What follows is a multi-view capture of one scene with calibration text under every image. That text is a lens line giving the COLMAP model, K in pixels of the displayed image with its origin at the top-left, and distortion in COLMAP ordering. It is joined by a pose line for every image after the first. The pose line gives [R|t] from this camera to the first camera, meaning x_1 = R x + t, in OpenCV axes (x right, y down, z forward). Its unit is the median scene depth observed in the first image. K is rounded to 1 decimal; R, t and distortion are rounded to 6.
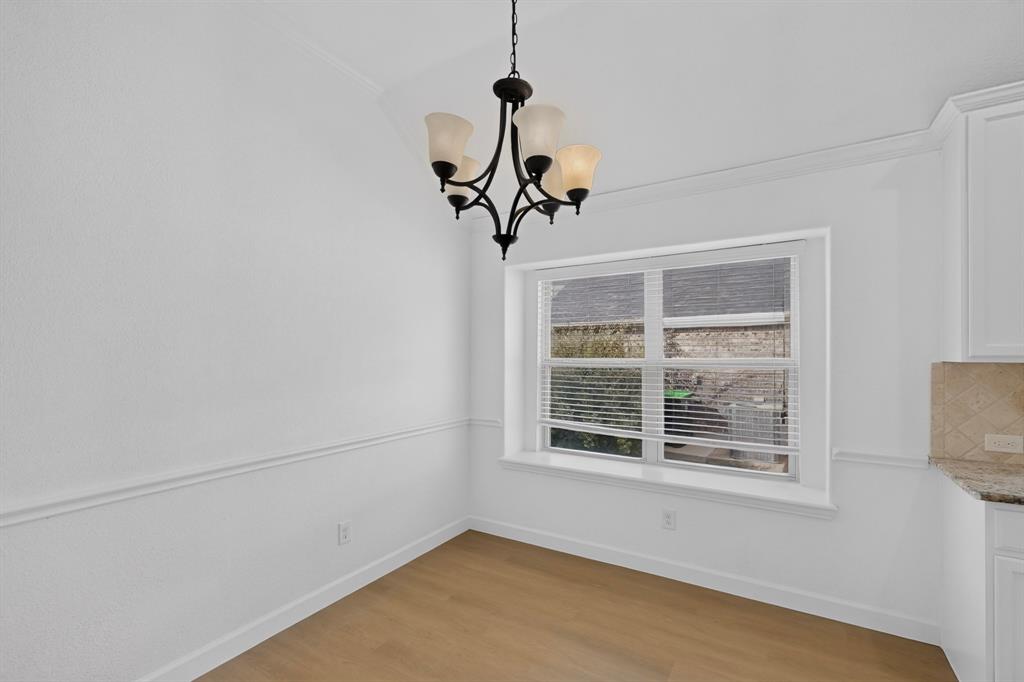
lens RADIAL K [[451.5, 0, 510.9], [0, 451.5, 345.4], [0, 0, 1]] dist [-0.001618, 0.000461]
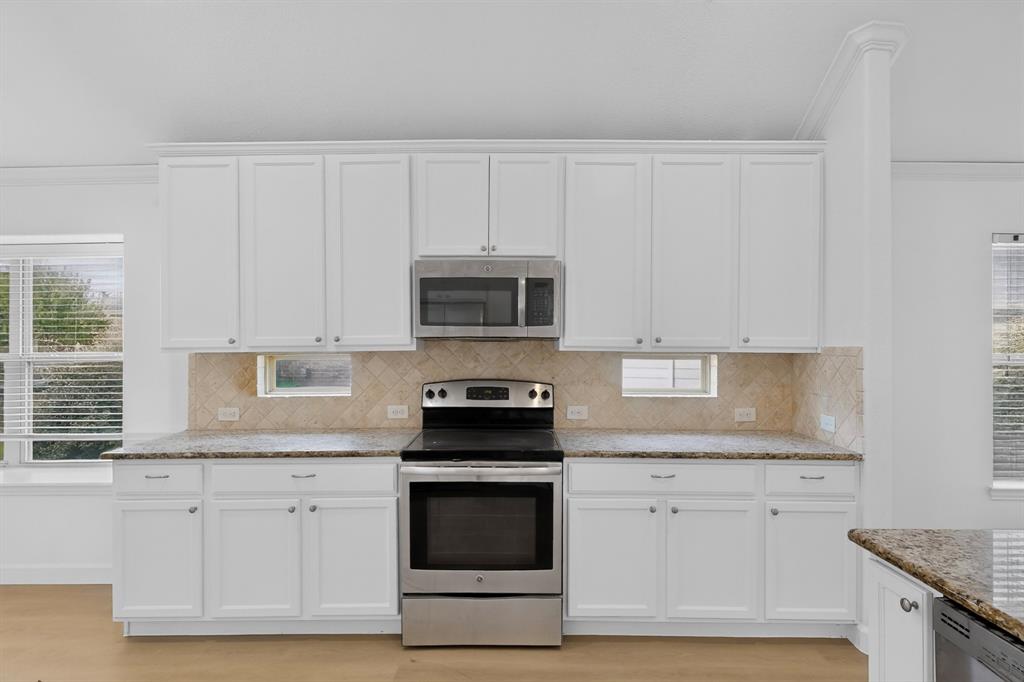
lens RADIAL K [[496.2, 0, 510.8], [0, 496.2, 335.8], [0, 0, 1]] dist [-0.002727, 0.000025]
pose [[0.842199, 0.003186, 0.539158, 0.626125], [-0.003085, 0.999995, -0.001089, -0.007631], [-0.539158, -0.000746, 0.842204, -0.407944]]
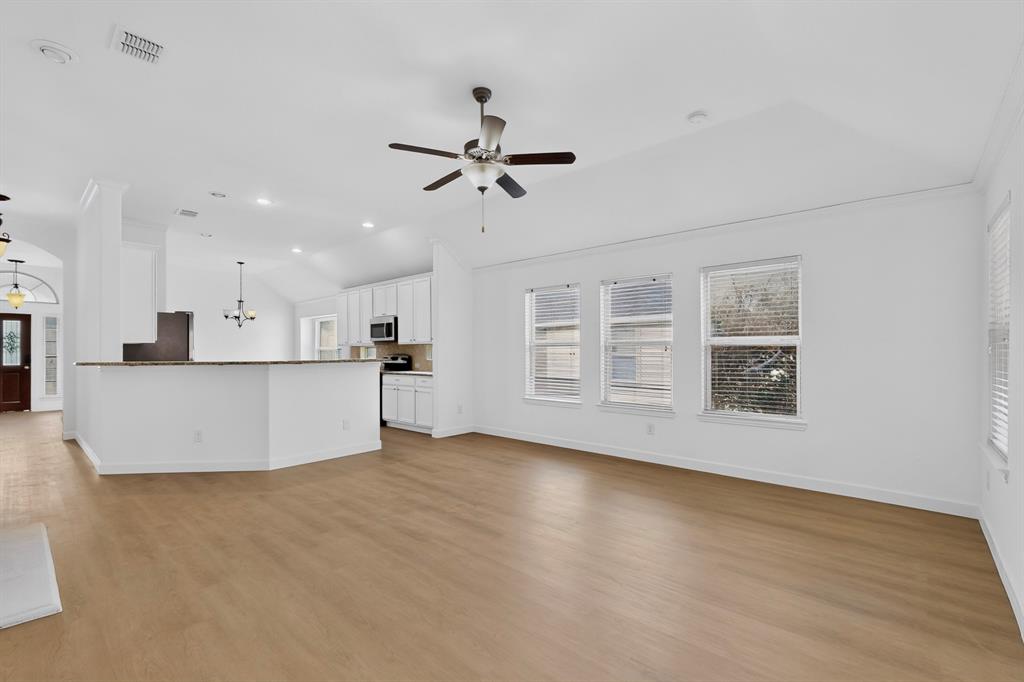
lens RADIAL K [[451.5, 0, 513.8], [0, 451.5, 345.6], [0, 0, 1]] dist [-0.001618, 0.000461]
pose [[0.983152, -0.011894, -0.182400, 2.273212], [0.012317, 0.999923, 0.001189, 0.028292], [0.182372, -0.003416, 0.983224, -2.092571]]
